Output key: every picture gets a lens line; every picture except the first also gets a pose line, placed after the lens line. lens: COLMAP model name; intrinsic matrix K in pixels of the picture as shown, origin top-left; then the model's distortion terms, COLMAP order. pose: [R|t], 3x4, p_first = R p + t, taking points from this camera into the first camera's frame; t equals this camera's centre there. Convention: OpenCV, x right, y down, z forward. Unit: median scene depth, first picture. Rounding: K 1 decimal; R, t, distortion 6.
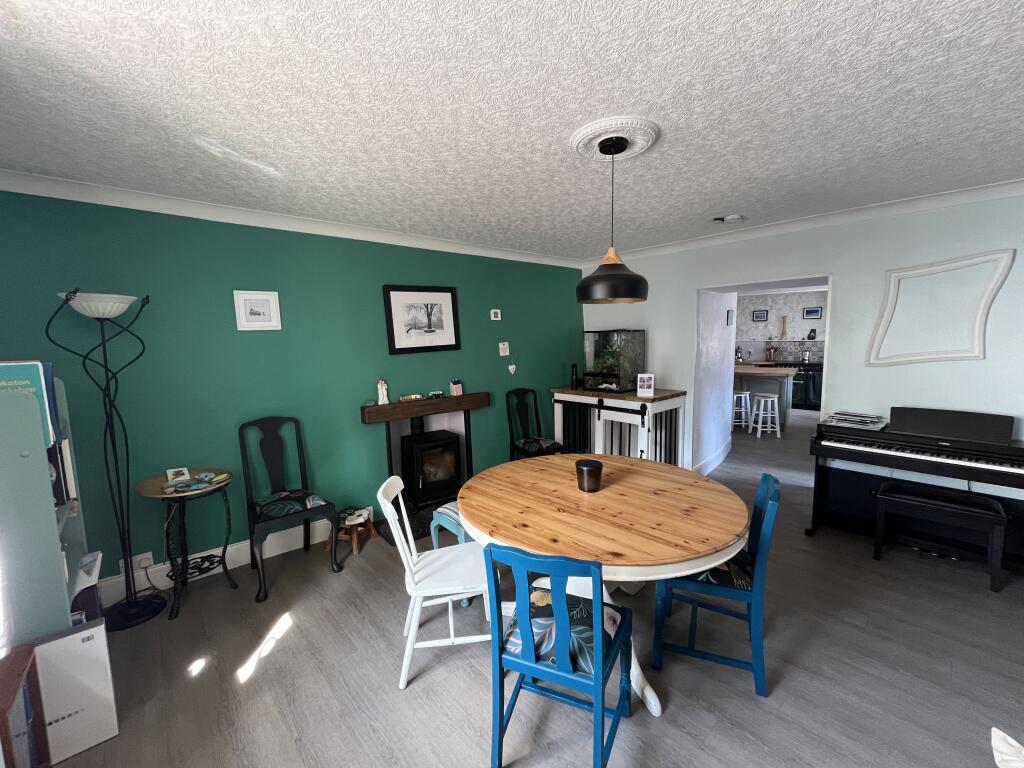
lens RADIAL K [[411.1, 0, 508.1], [0, 411.1, 383.6], [0, 0, 1]] dist [-0.003456, -0.000208]
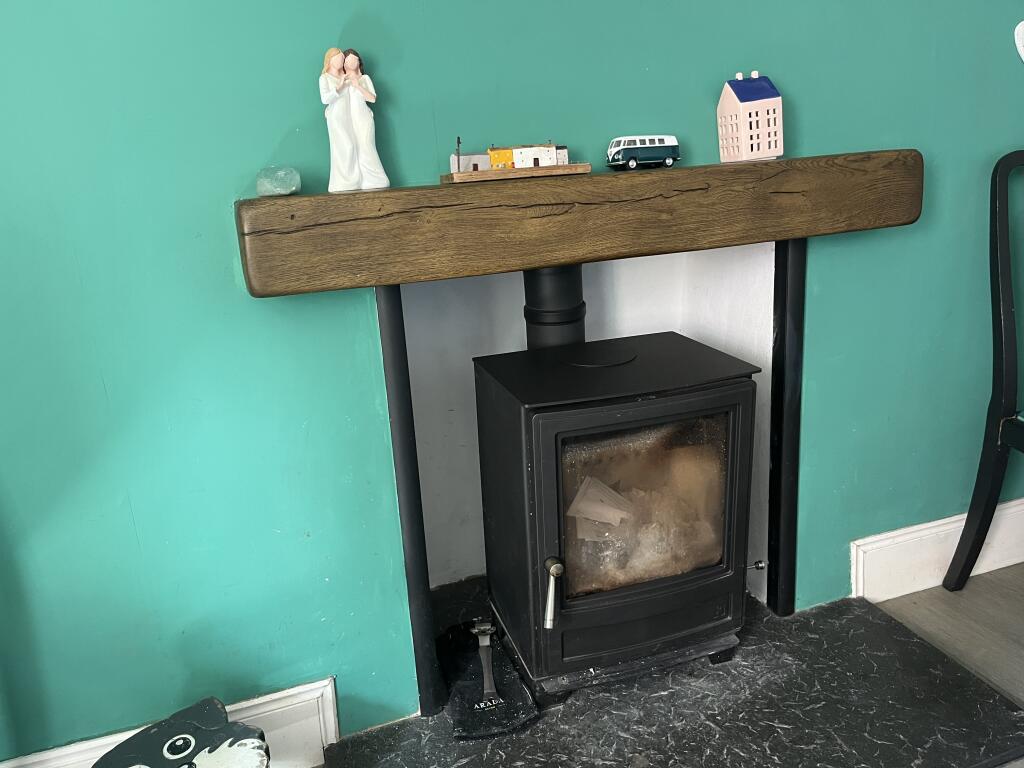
lens RADIAL K [[780.8, 0, 512.6], [0, 780.8, 382.9], [0, 0, 1]] dist [-0.003728, -0.000718]
pose [[0.948156, 0.072350, -0.309462, -0.114363], [-0.004781, 0.976879, 0.213738, 0.054265], [0.317771, -0.201178, 0.926579, 0.629334]]
